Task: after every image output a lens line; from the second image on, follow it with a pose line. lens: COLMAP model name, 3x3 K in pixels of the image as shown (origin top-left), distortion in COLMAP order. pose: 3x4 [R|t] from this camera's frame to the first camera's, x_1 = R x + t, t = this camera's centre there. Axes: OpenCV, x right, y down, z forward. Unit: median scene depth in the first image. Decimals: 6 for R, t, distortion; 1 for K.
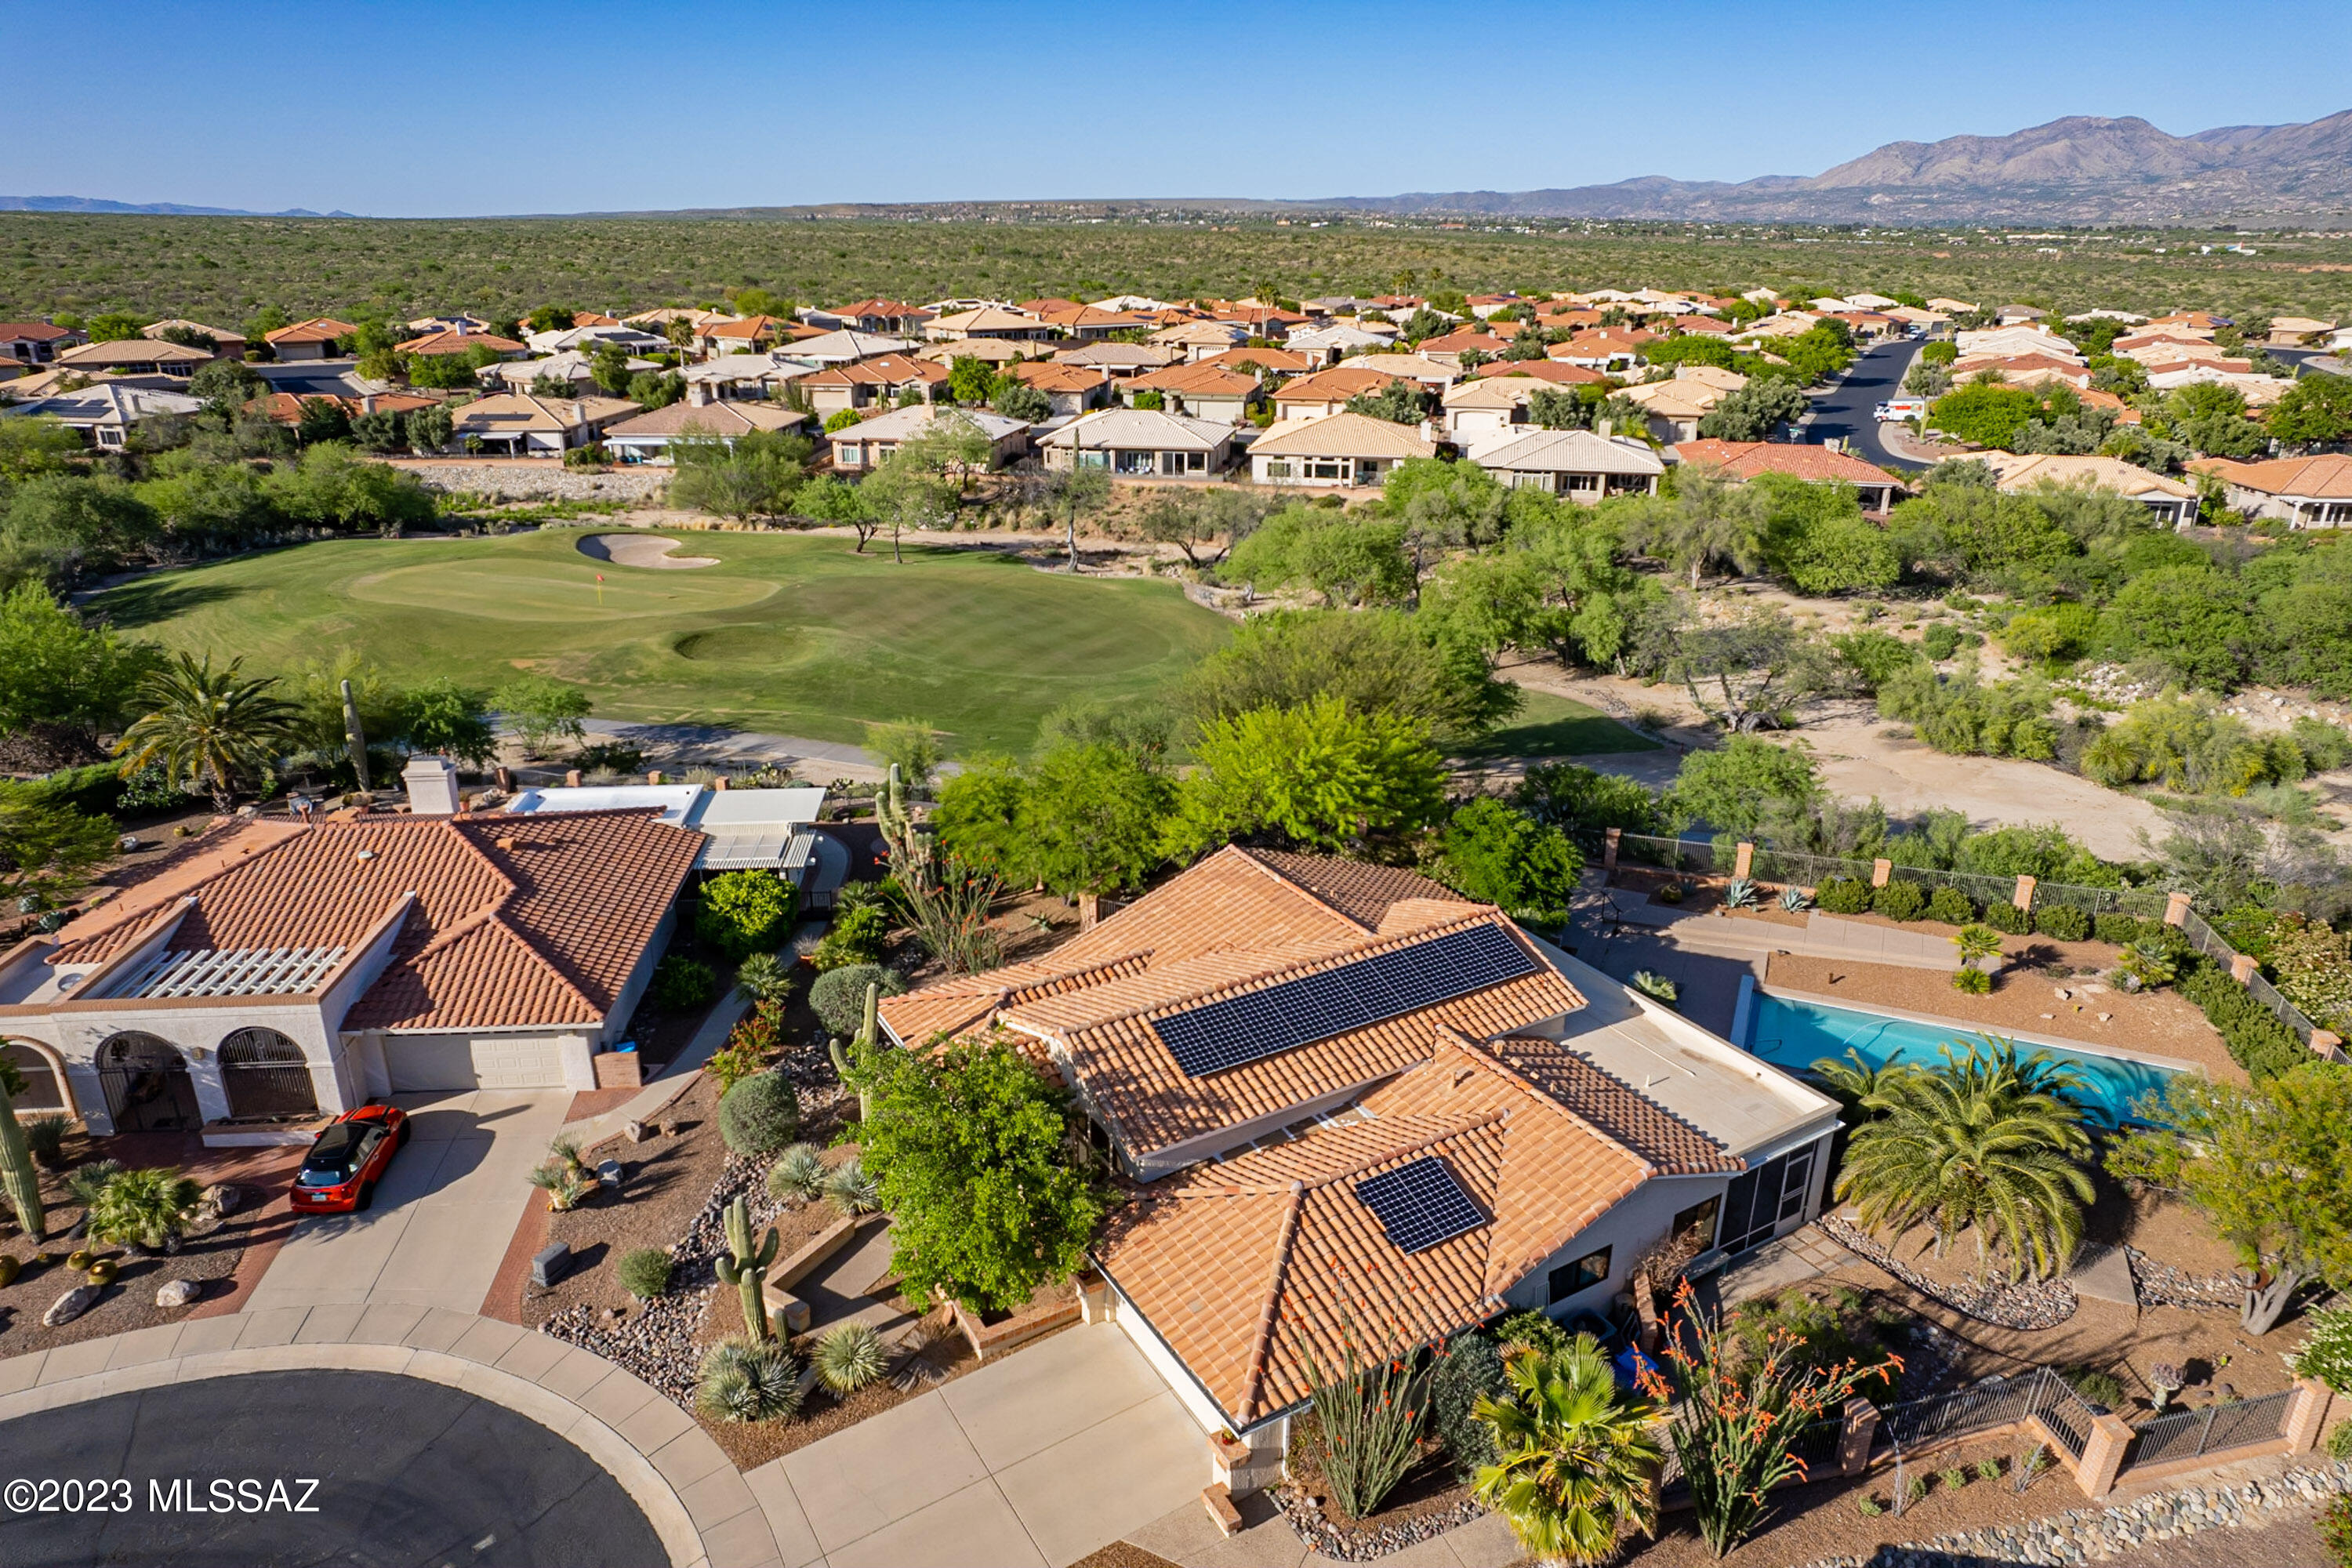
lens RADIAL K [[1505.9, 0, 1168.7], [0, 1505.9, 778.8], [0, 0, 1]] dist [-0.077733, 0.066790]
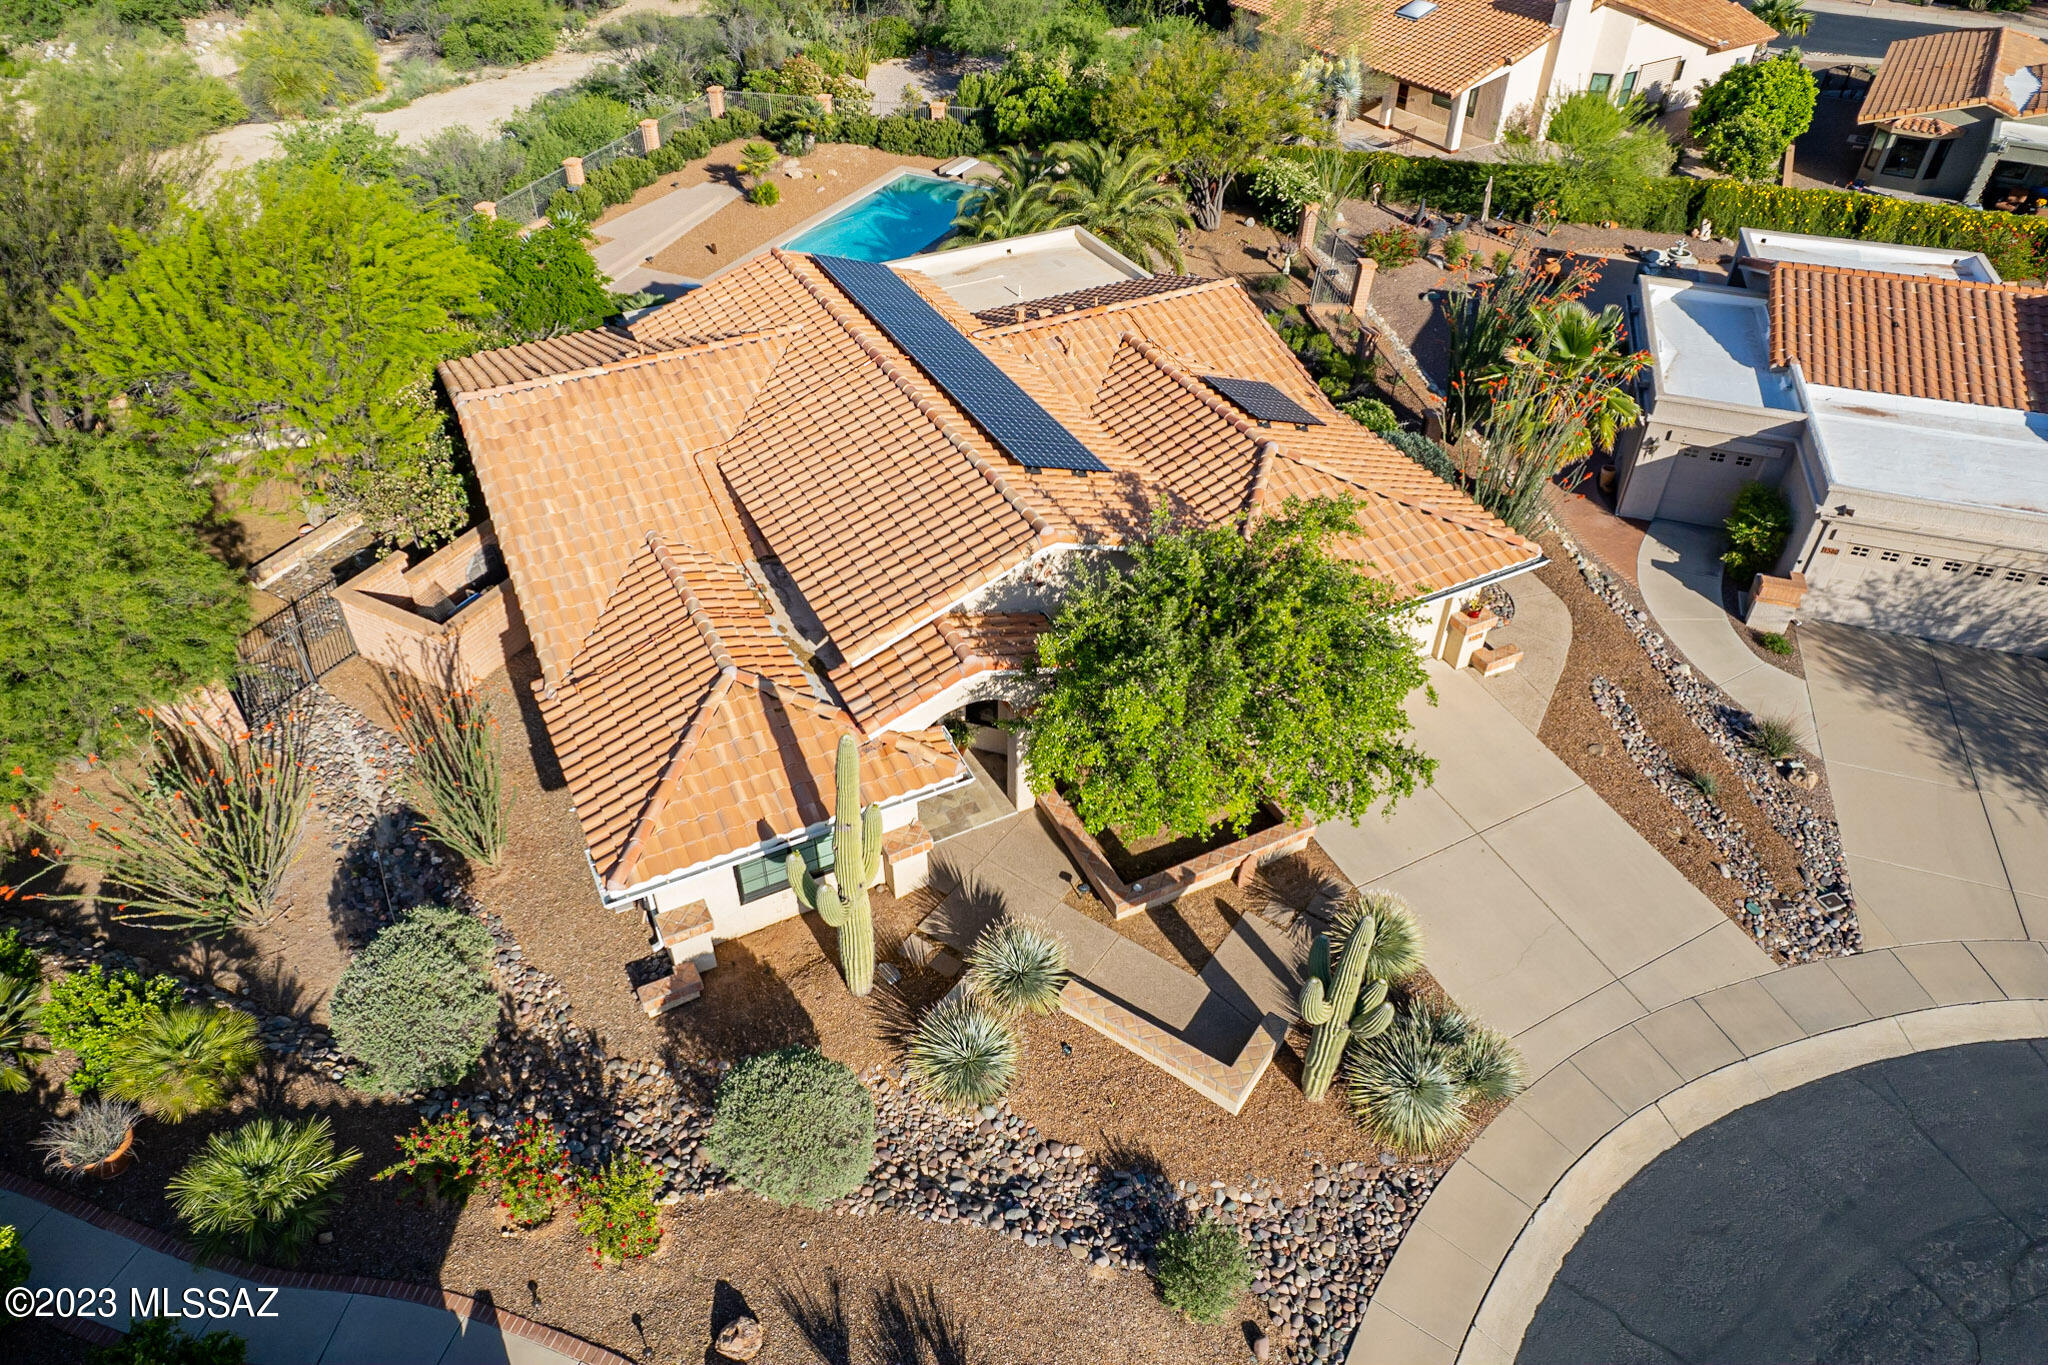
lens RADIAL K [[1311.3, 0, 1017.7], [0, 1311.3, 678.0], [0, 0, 1]] dist [-0.077733, 0.066790]
pose [[0.050985, -0.639764, 0.766879, -0.493230], [0.343411, 0.732284, 0.588072, -0.121017], [-0.937800, 0.233372, 0.257037, 0.745820]]
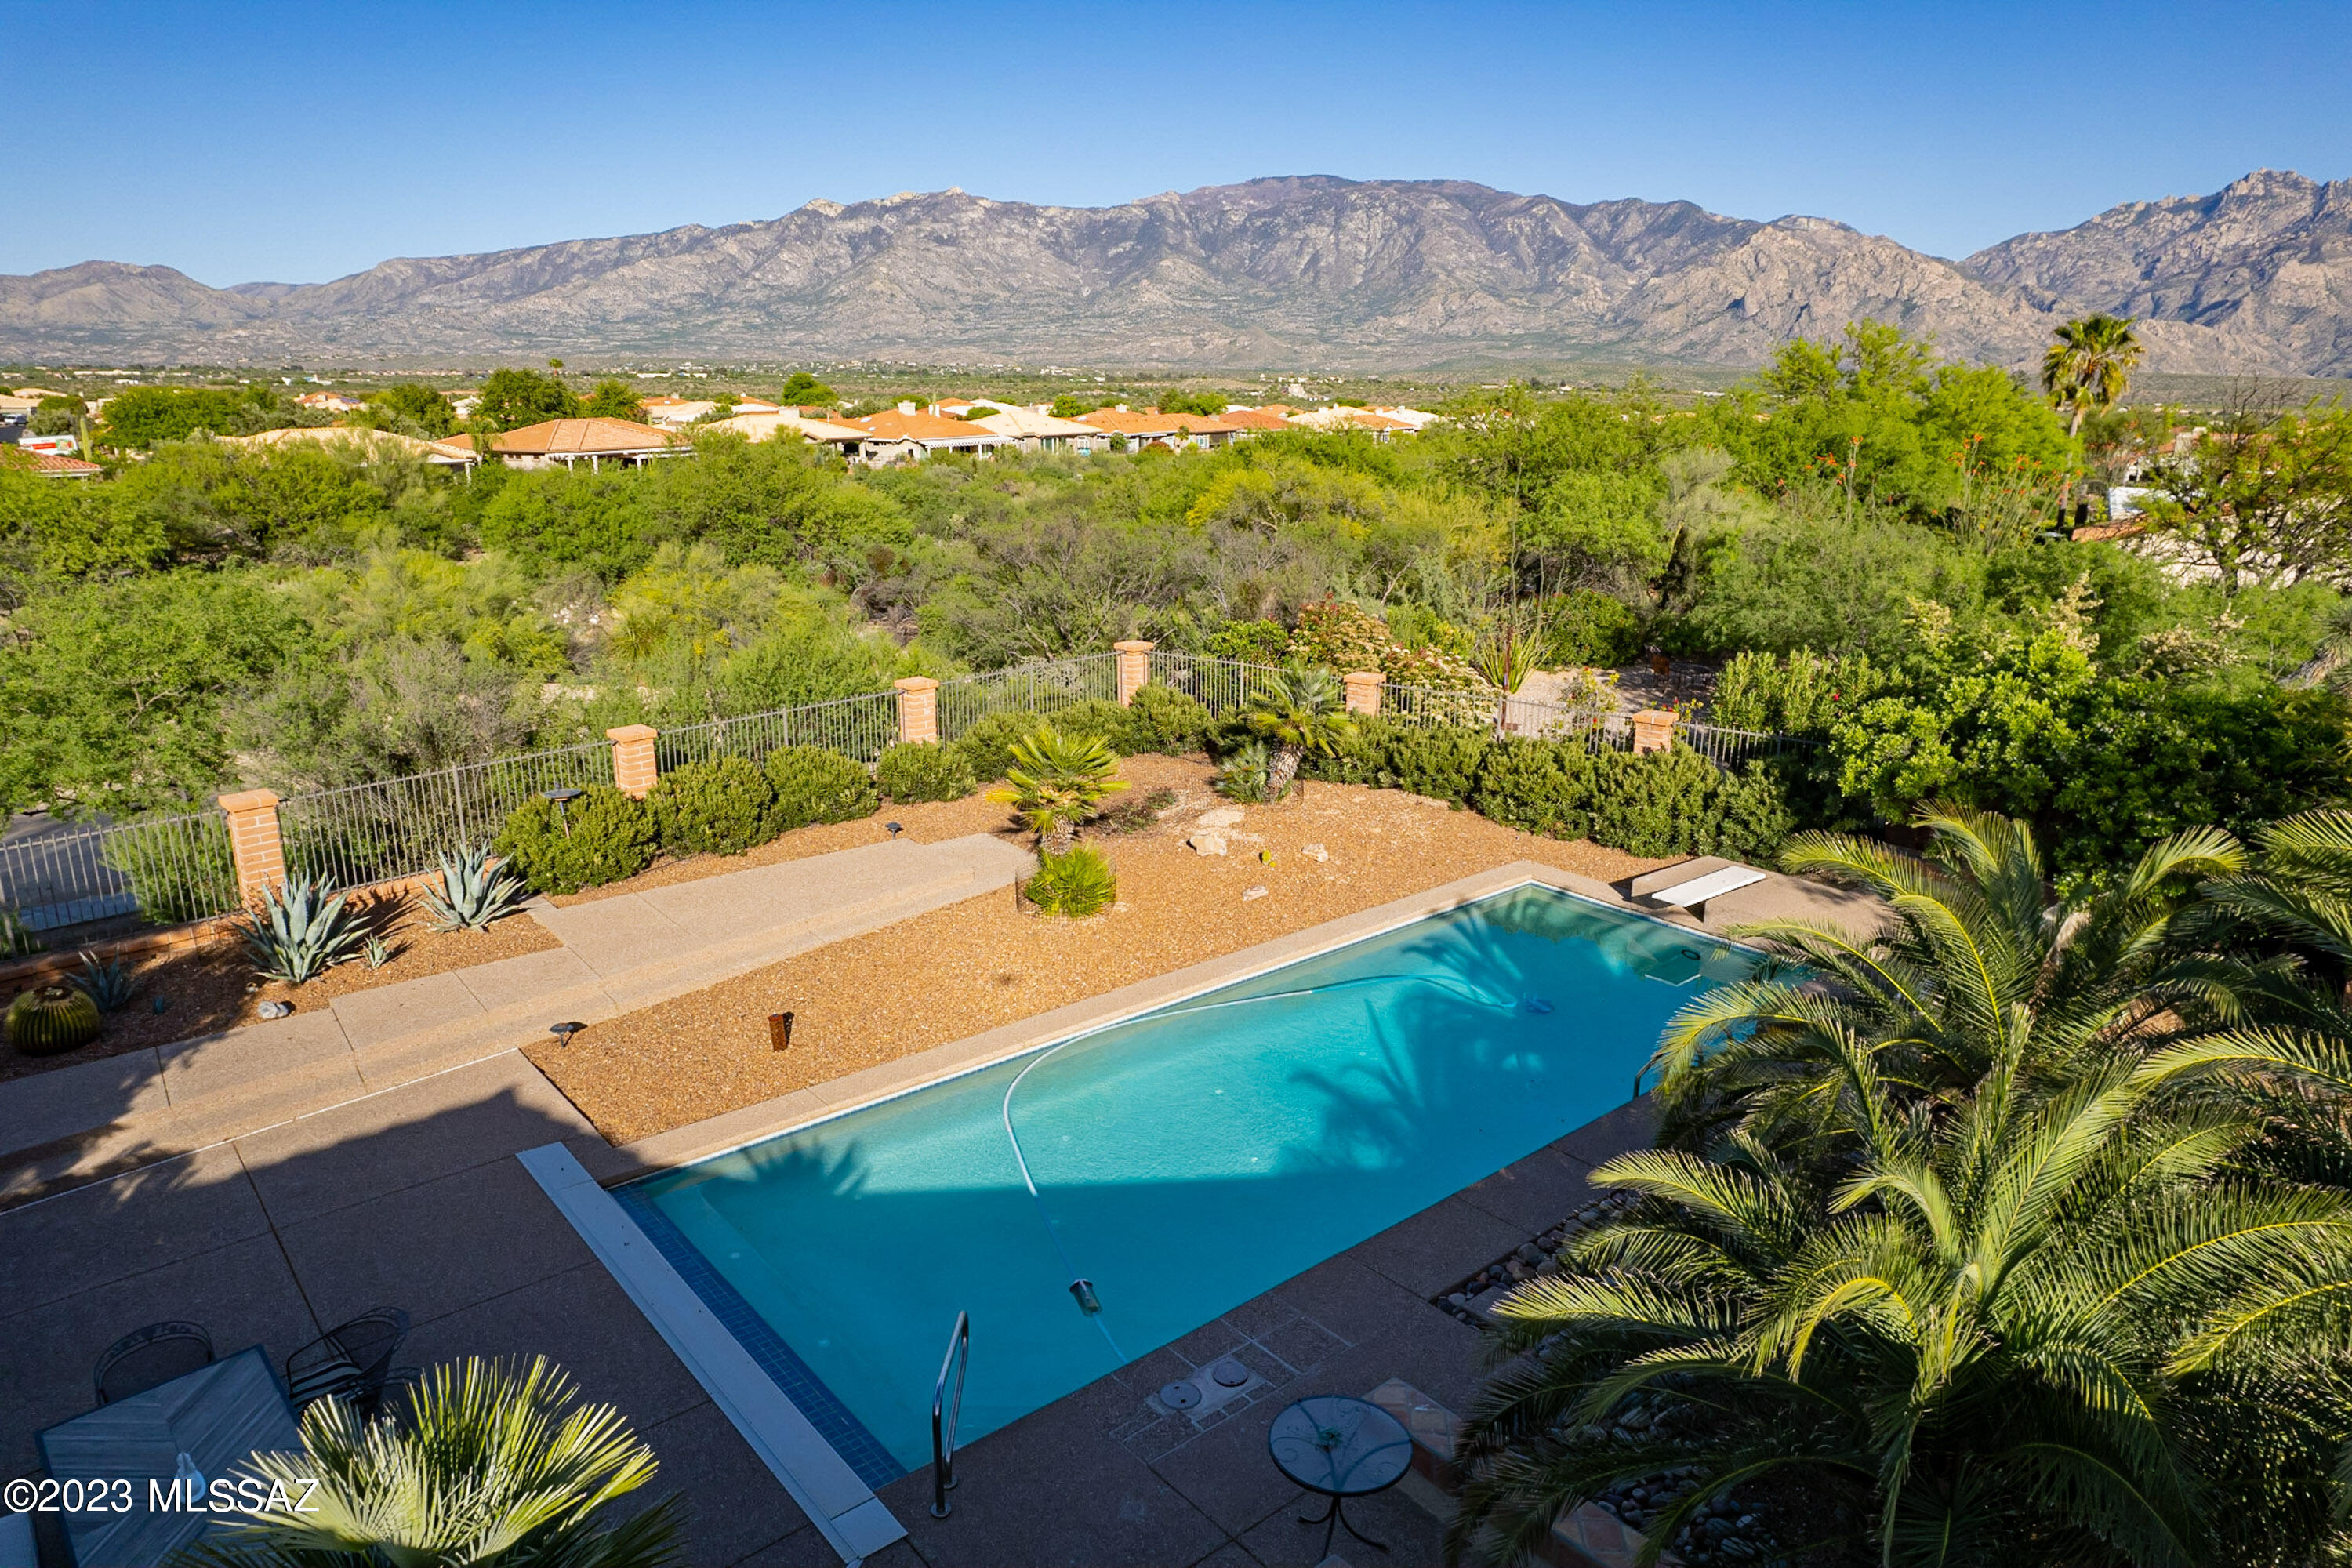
lens RADIAL K [[1505.9, 0, 1168.7], [0, 1505.9, 778.8], [0, 0, 1]] dist [-0.077733, 0.066790]
pose [[0.439380, -0.230670, 0.868180, 0.266076], [0.311561, 0.945609, 0.093564, 0.096038], [-0.842541, 0.229381, 0.487349, 0.900666]]
